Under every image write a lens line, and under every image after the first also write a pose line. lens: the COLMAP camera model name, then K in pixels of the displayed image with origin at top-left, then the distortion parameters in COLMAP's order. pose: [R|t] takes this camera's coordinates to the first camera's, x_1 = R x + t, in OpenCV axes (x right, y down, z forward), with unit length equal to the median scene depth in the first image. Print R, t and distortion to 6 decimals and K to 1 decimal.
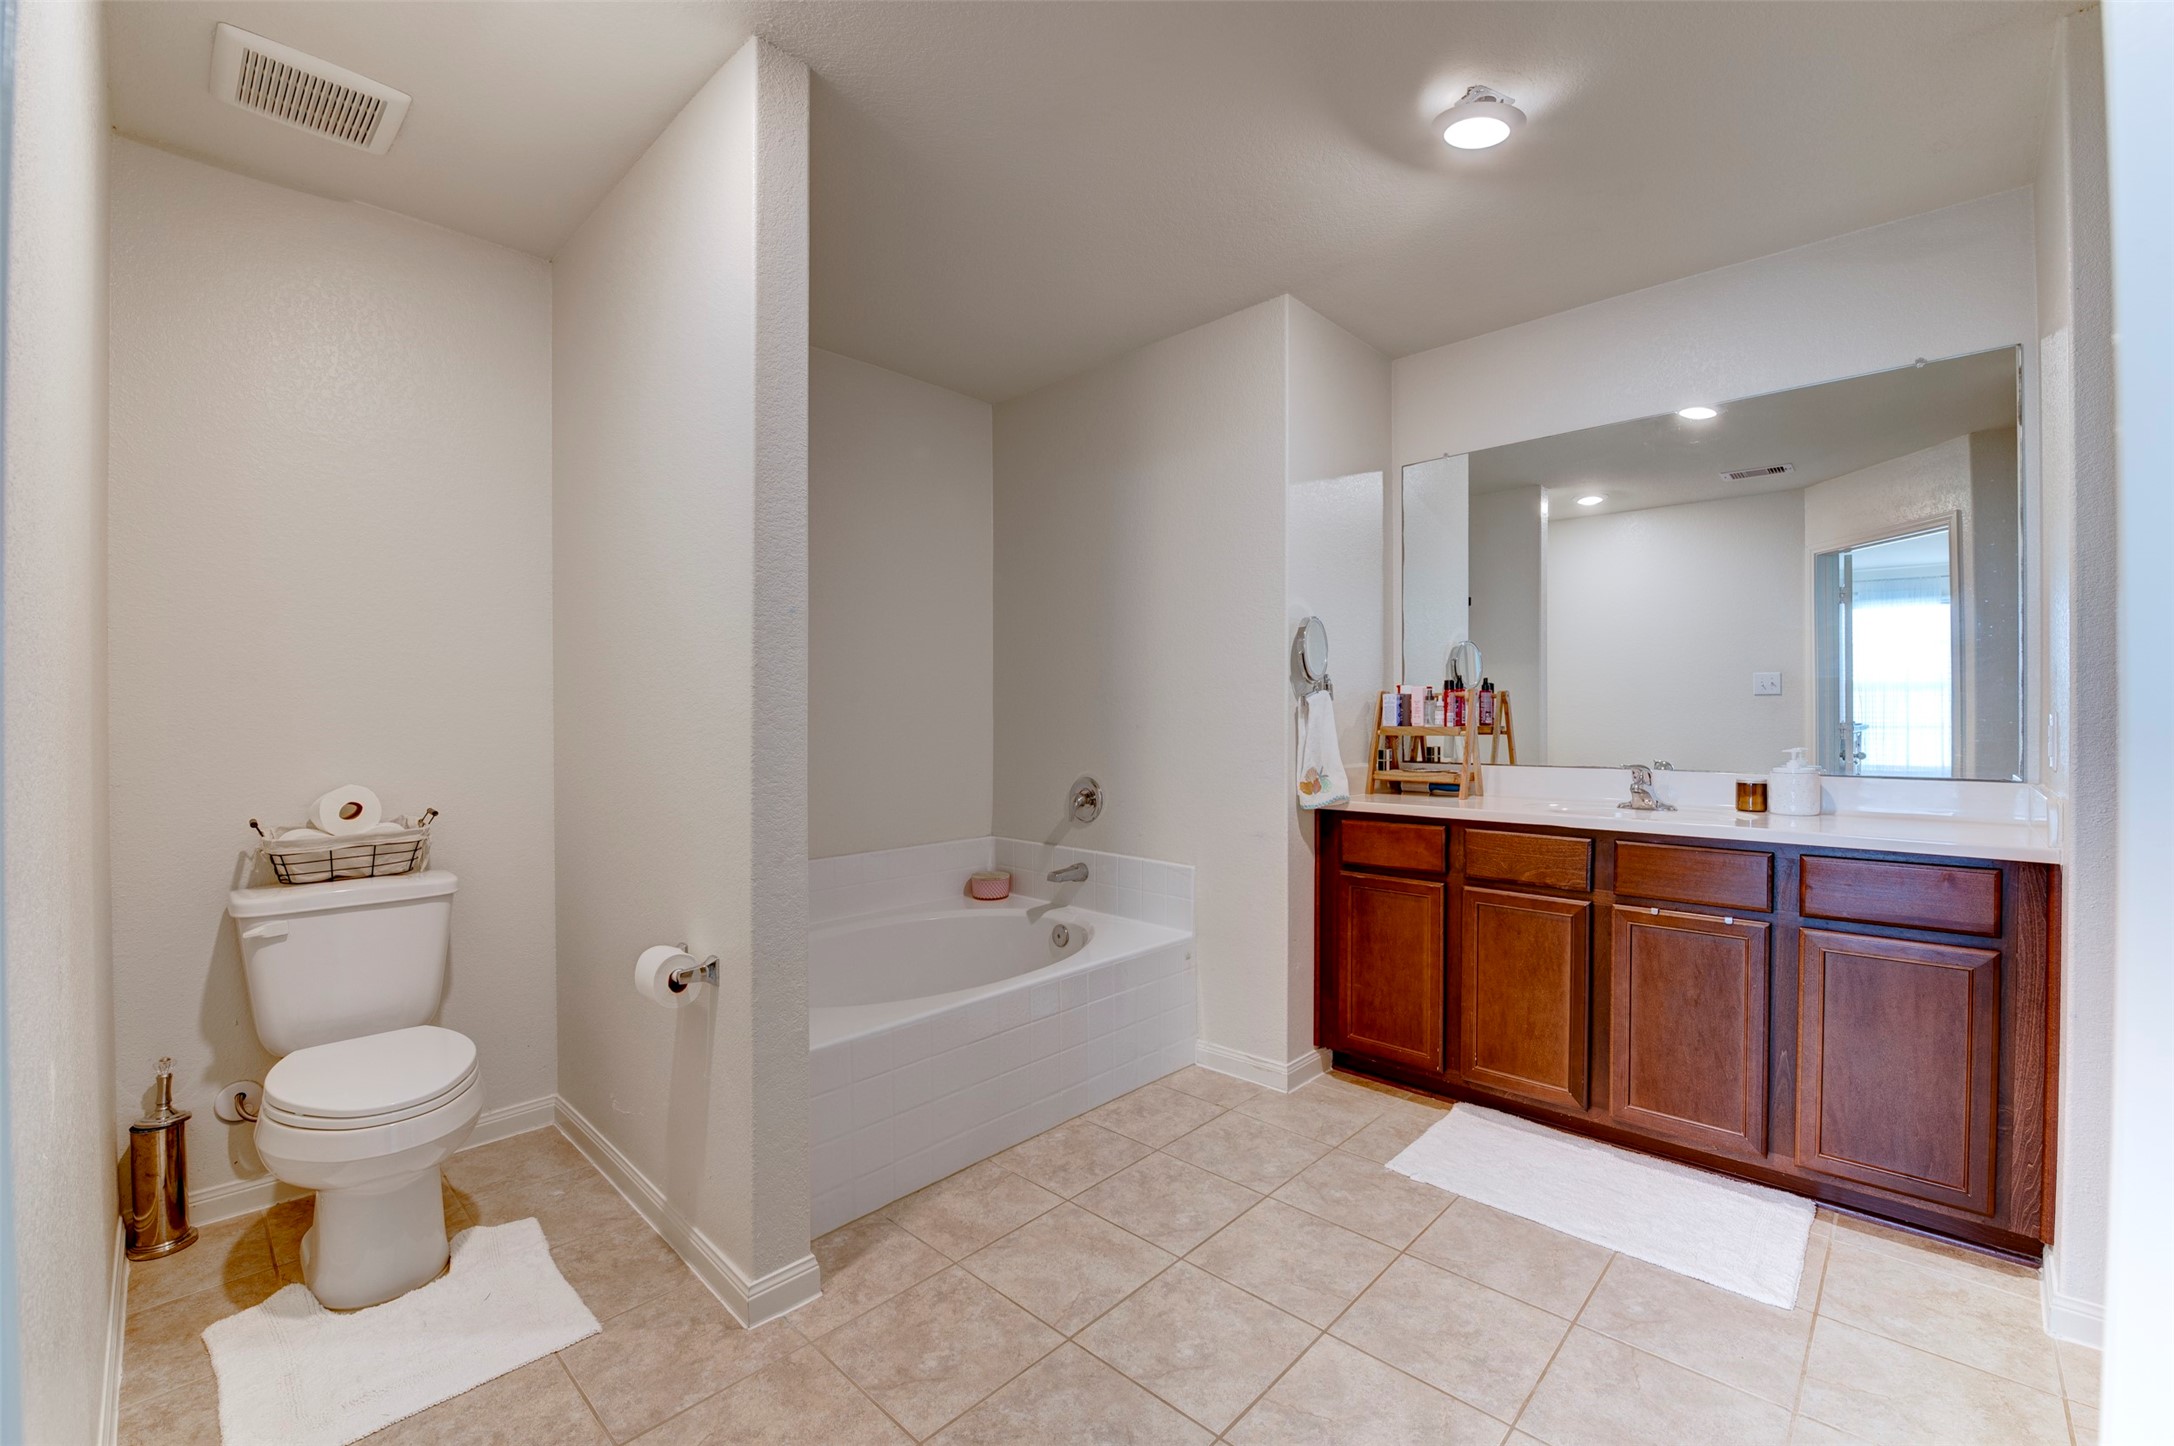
lens RADIAL K [[890.4, 0, 1087.0], [0, 890.4, 723.0], [0, 0, 1]] dist [-0.020492, -0.000245]
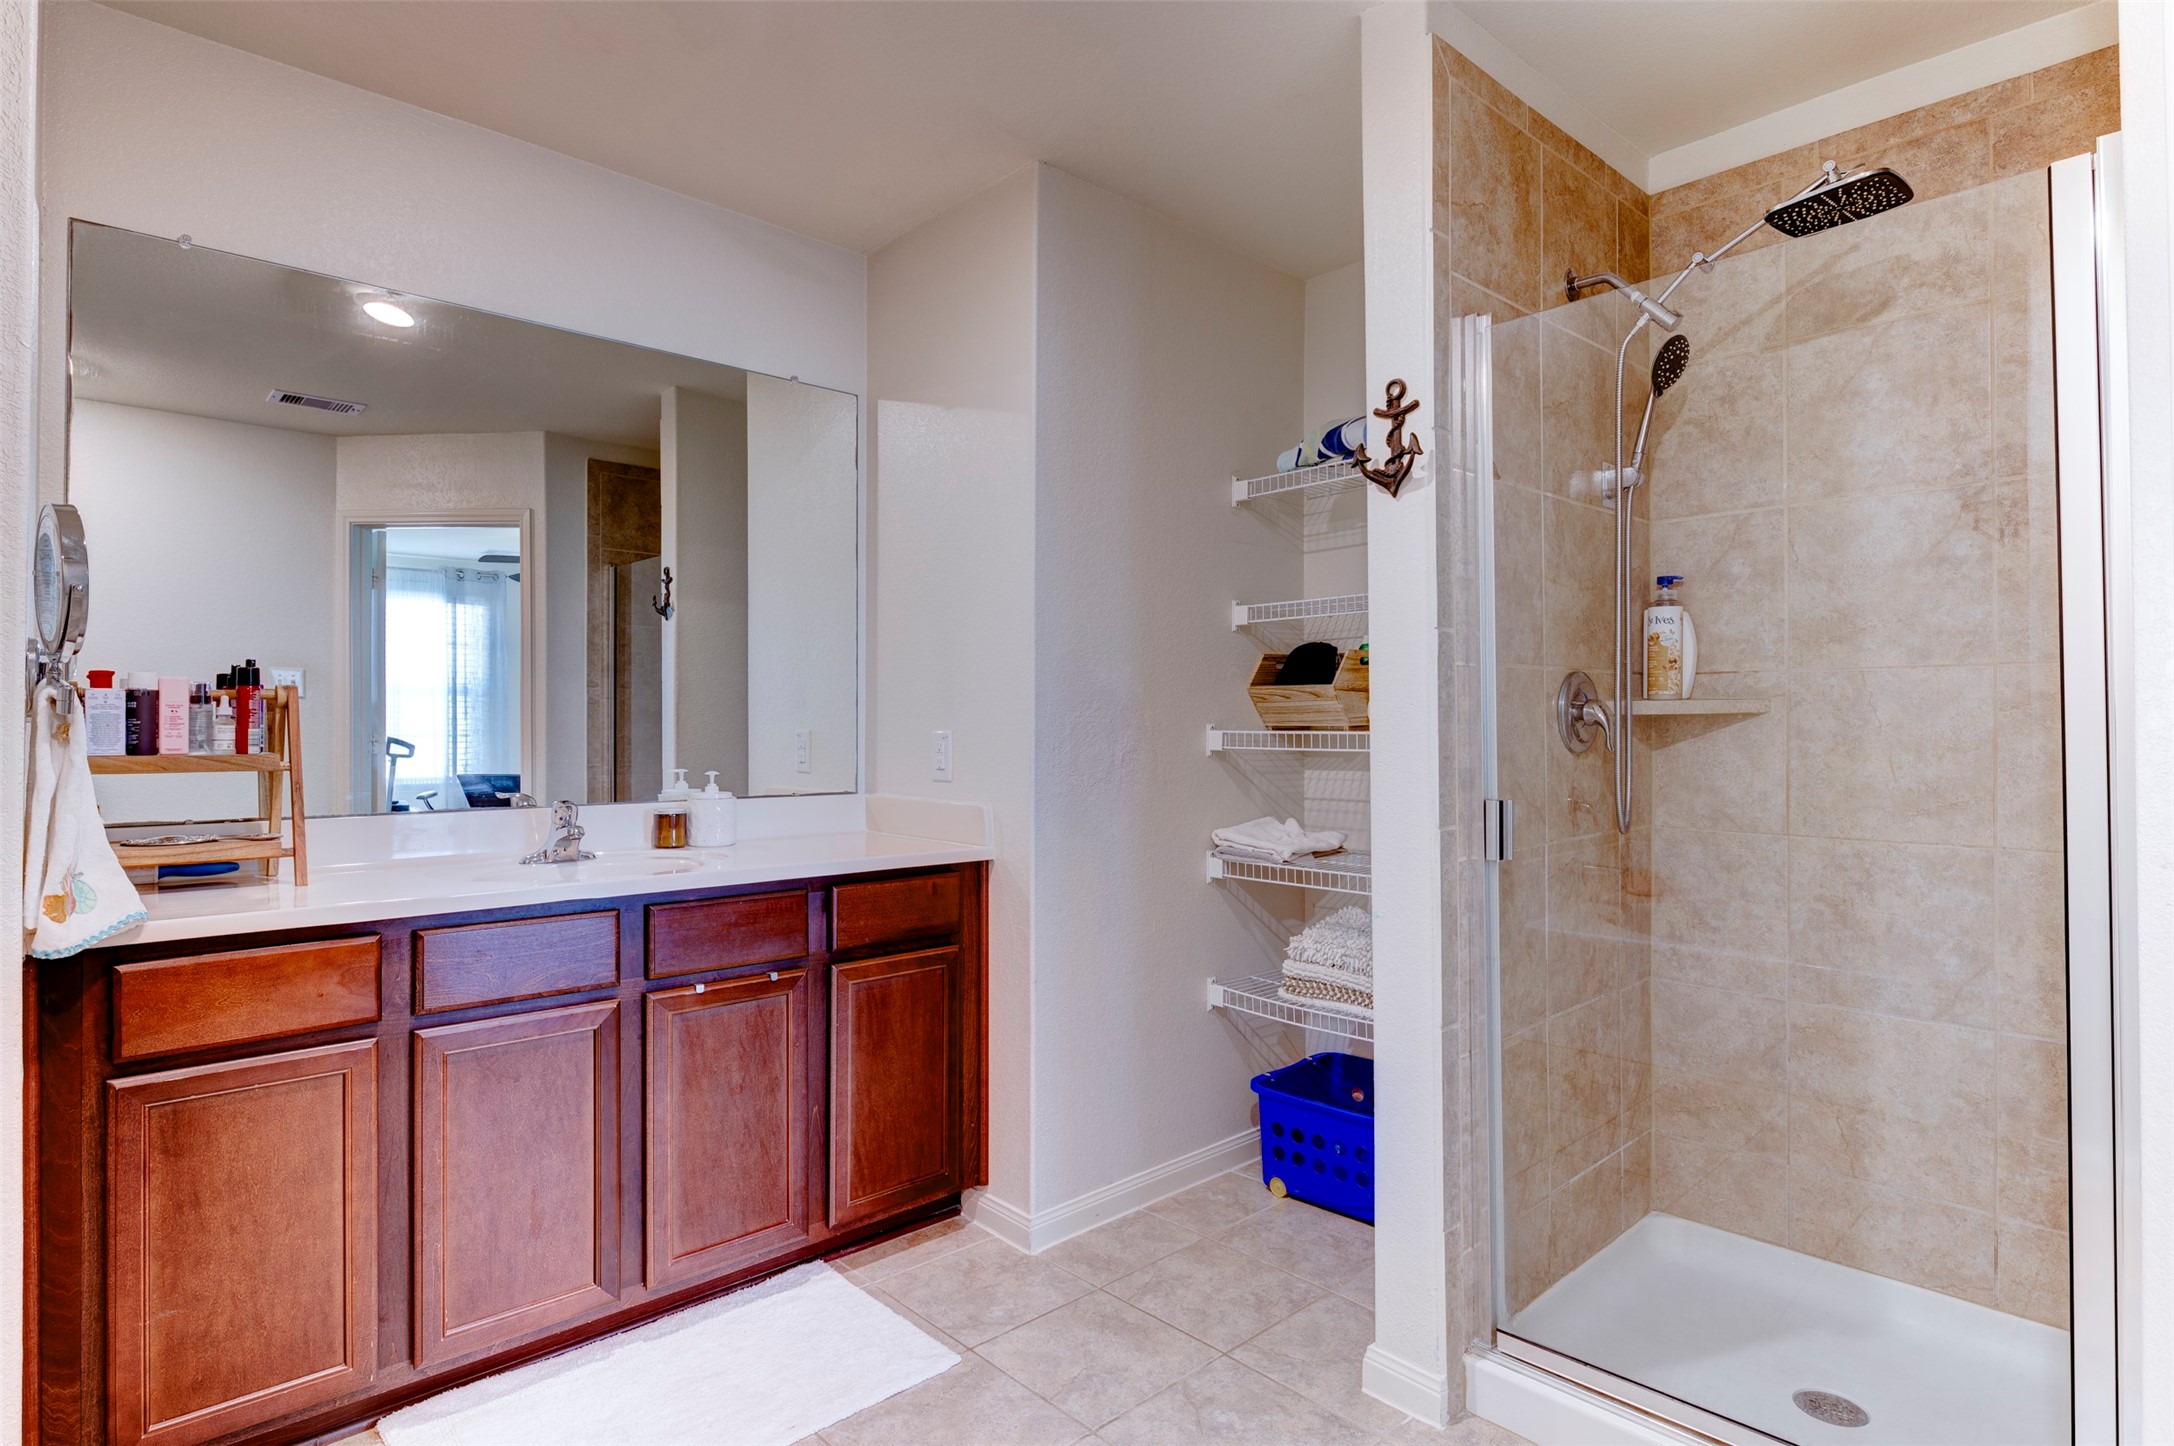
lens RADIAL K [[1119.4, 0, 1087.0], [0, 1119.4, 723.0], [0, 0, 1]] dist [-0.004051, -0.001301]
pose [[0.062387, 0.004104, 0.998044, -0.254170], [0.001814, 0.999989, -0.004226, -0.011566], [-0.998050, 0.002074, 0.062379, 0.488068]]
